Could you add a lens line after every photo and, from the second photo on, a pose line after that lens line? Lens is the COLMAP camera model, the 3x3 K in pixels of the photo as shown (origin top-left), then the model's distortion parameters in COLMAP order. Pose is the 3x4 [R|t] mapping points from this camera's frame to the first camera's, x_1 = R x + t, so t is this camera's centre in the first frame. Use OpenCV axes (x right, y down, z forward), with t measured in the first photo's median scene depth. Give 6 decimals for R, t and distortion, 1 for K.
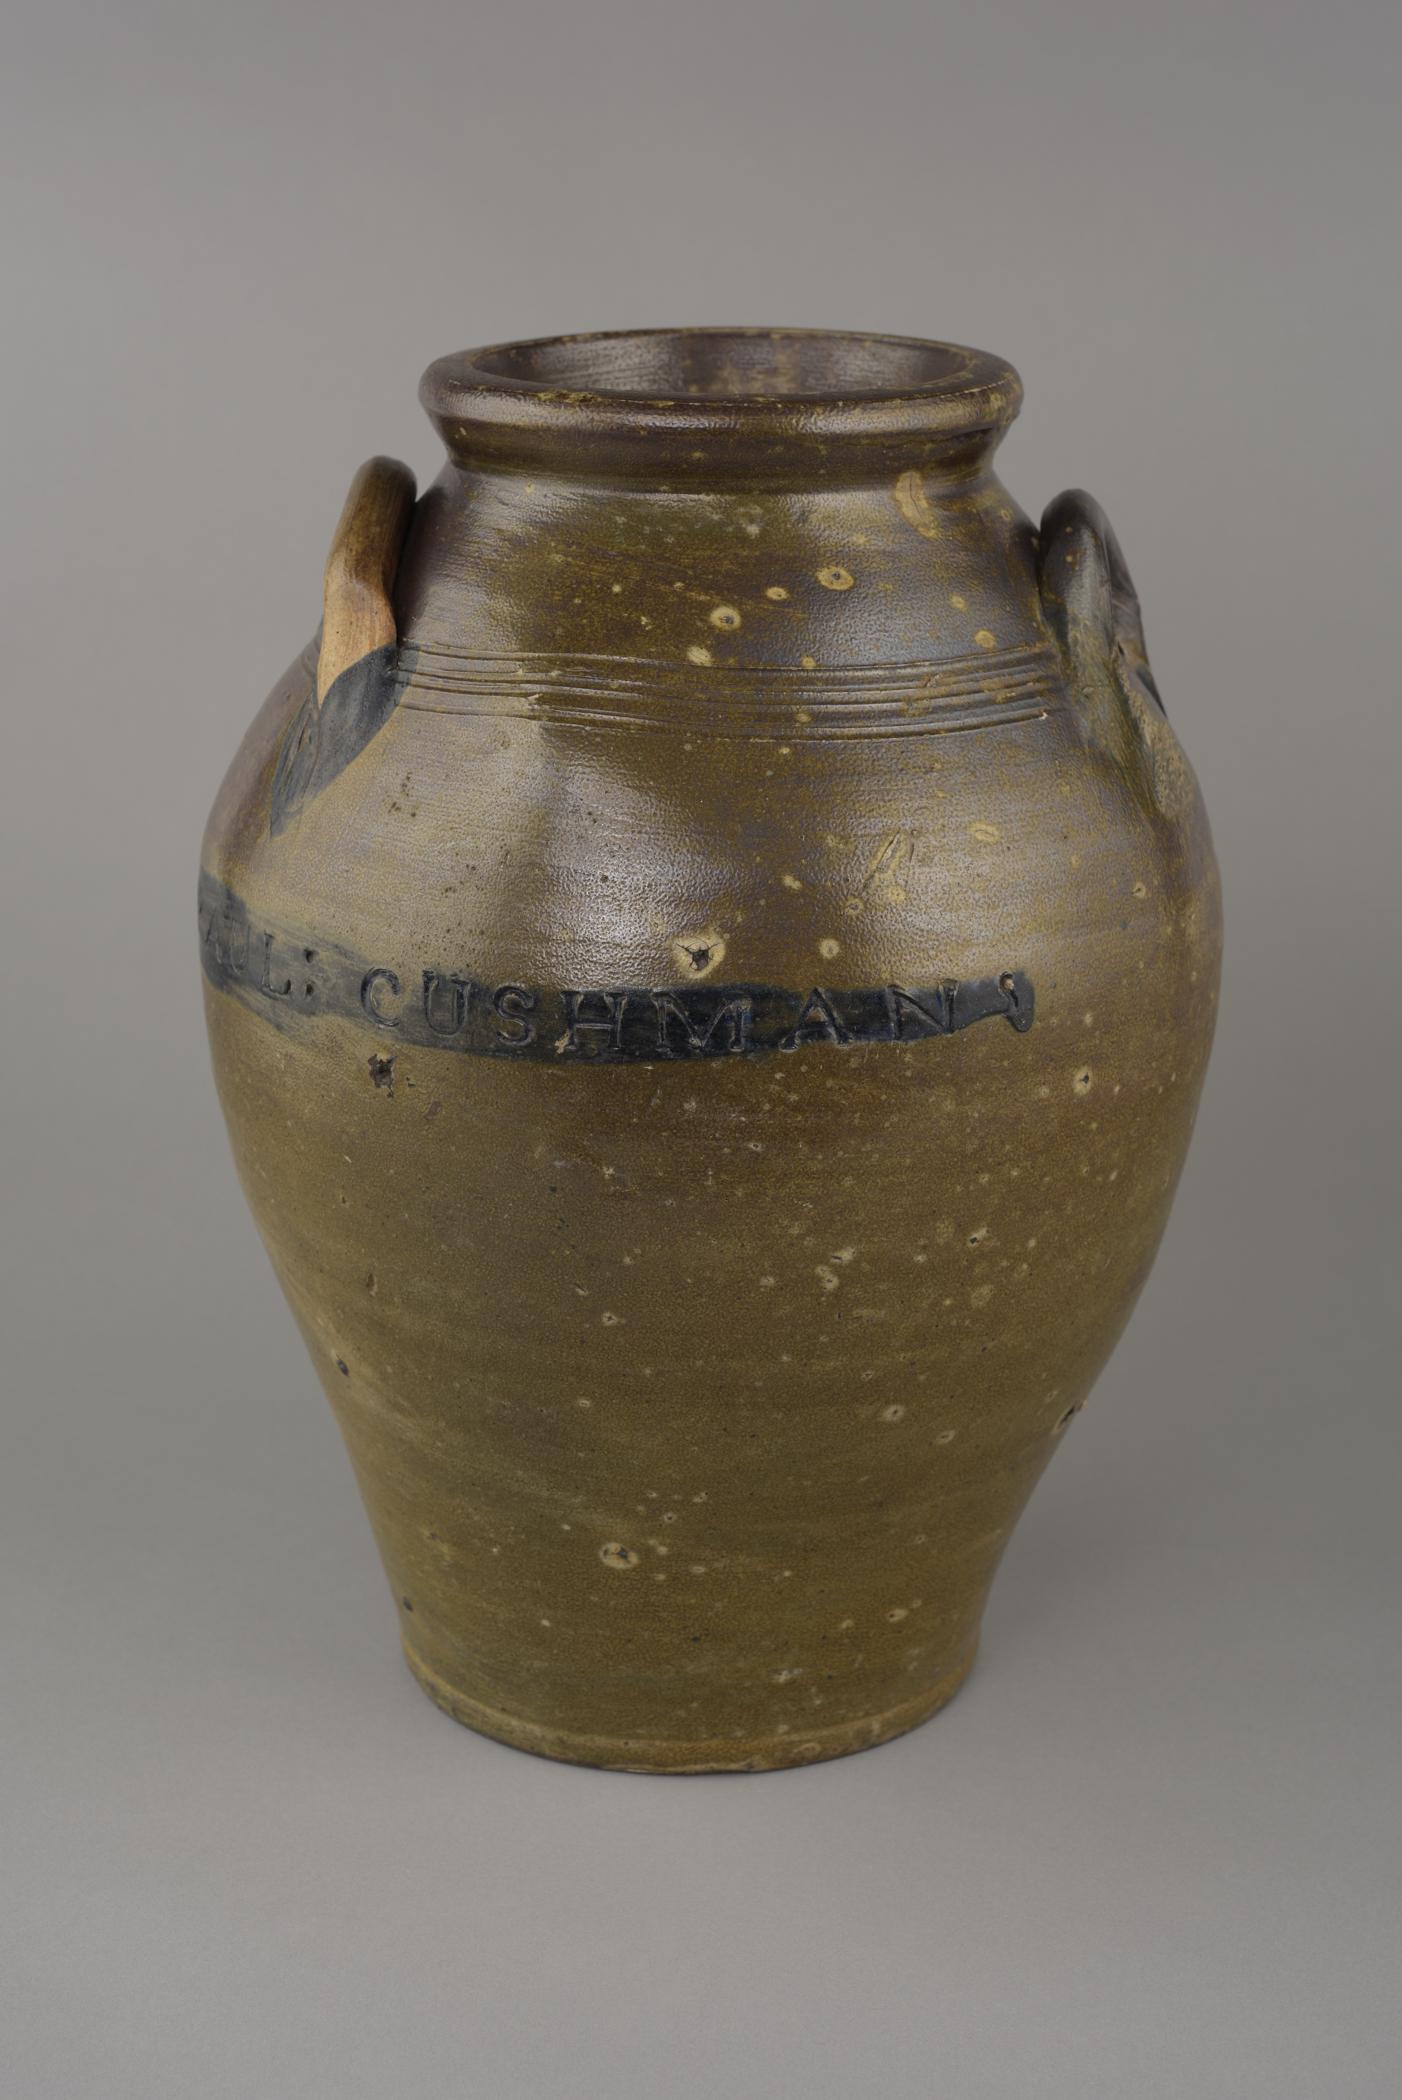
lens RADIAL K [[3582.7, 0, 701.0], [0, 3582.7, 1050.0], [0, 0, 1]] dist [0.001400, 0.033832]
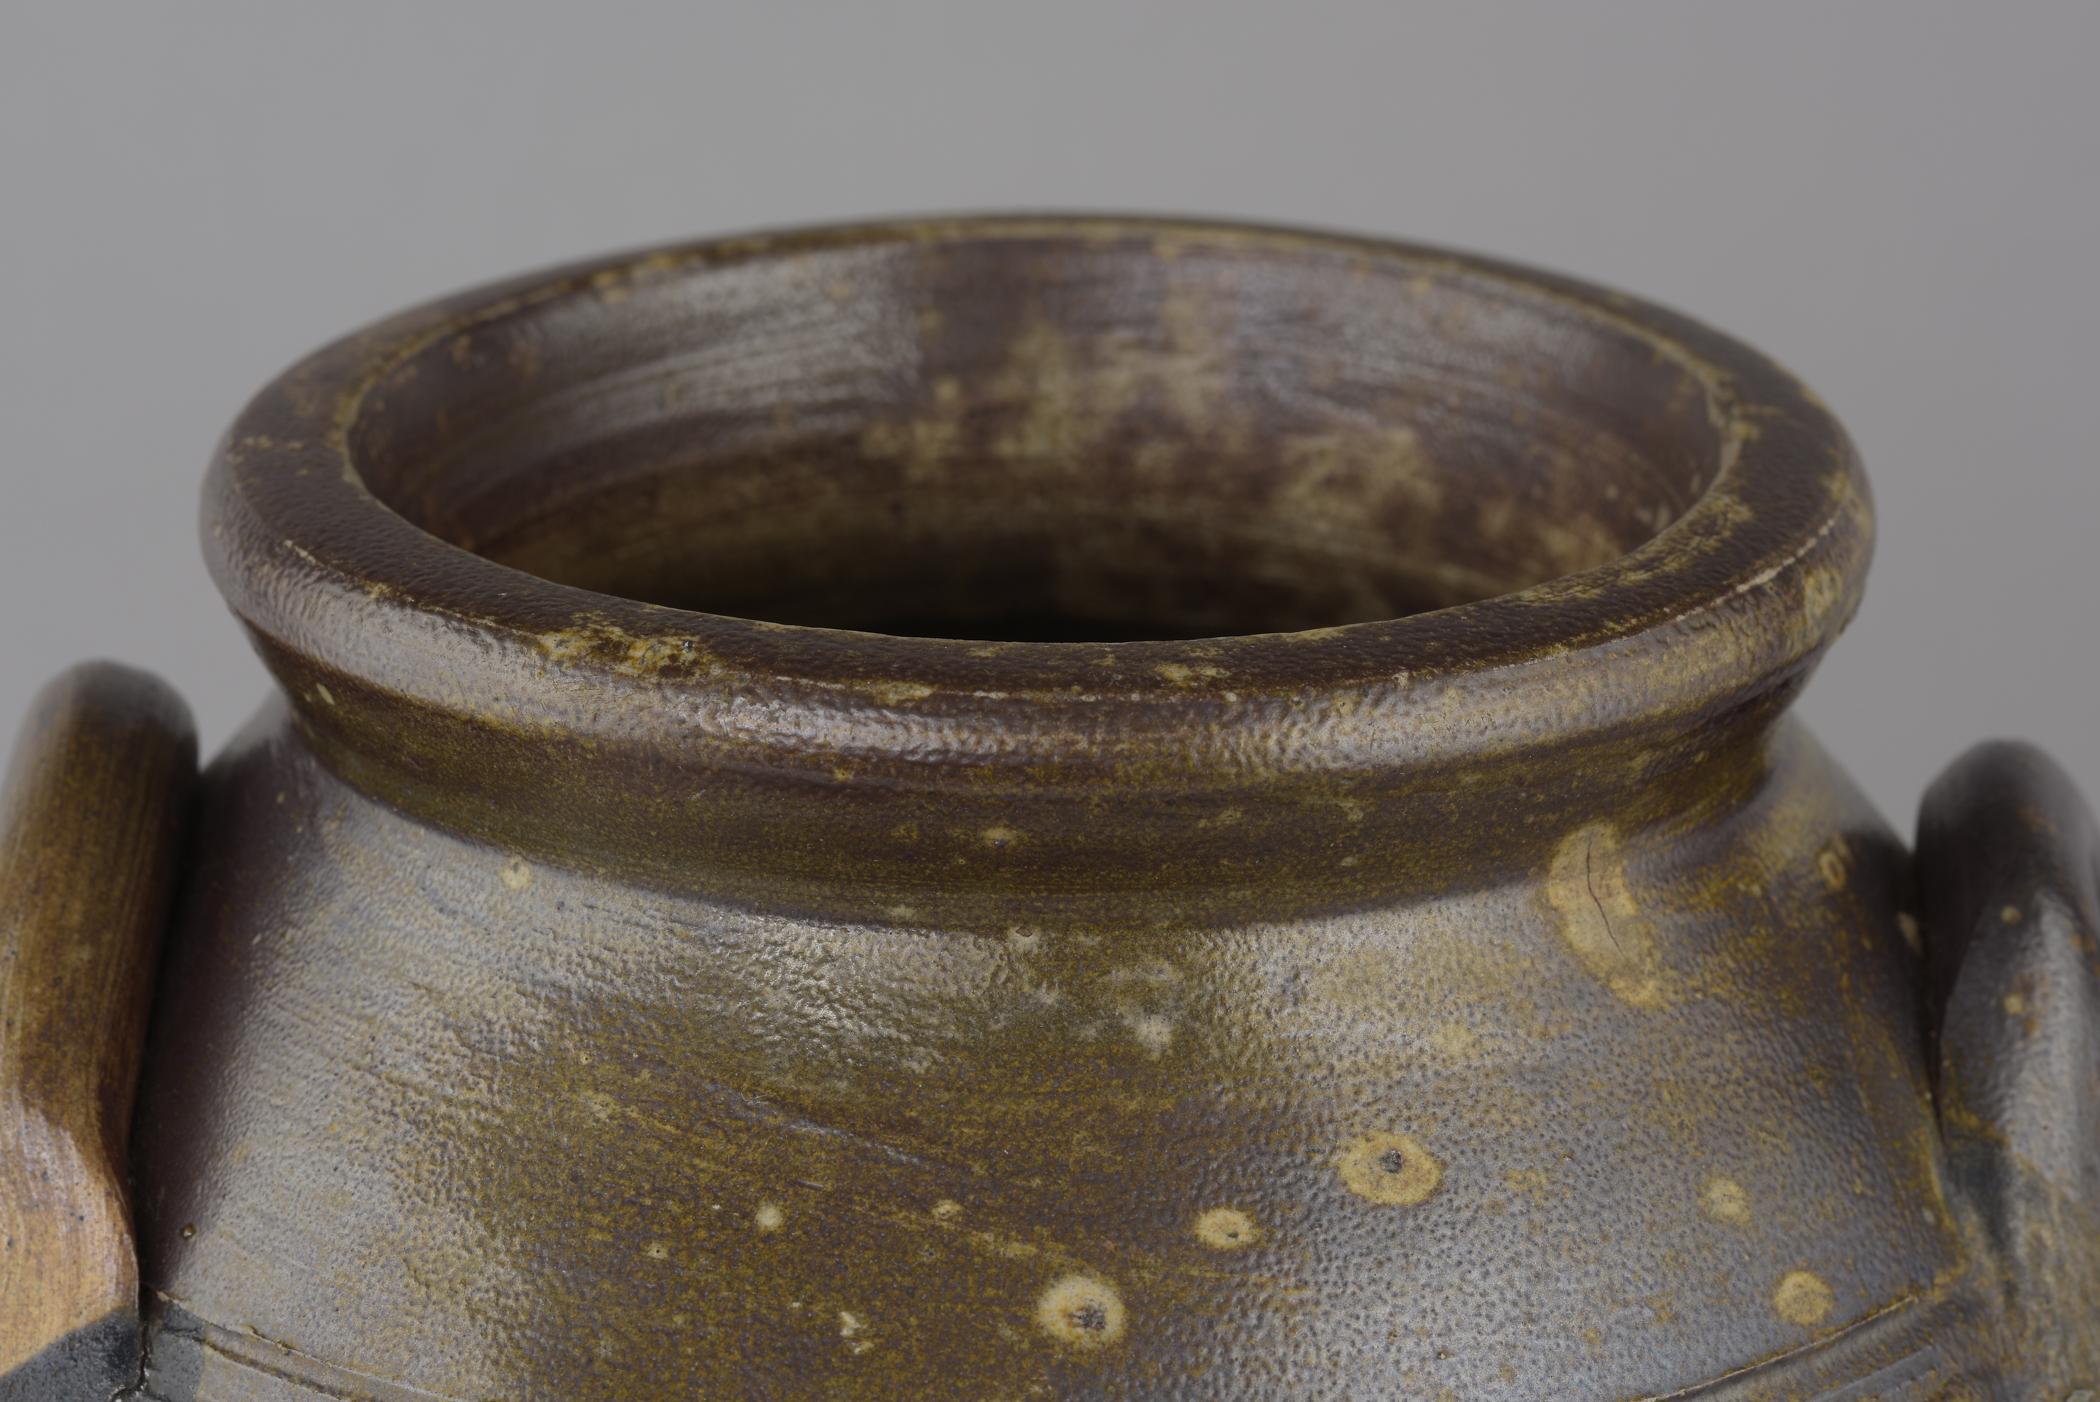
lens RADIAL K [[6983.3, 0, 1050.0], [0, 6983.3, 701.0], [0, 0, 1]] dist [0.555341, -13.753243]
pose [[0.999362, -0.005327, 0.035321, -0.019496], [0.004629, 0.999793, 0.019805, -0.187735], [-0.035419, -0.019629, 0.999180, 0.307472]]
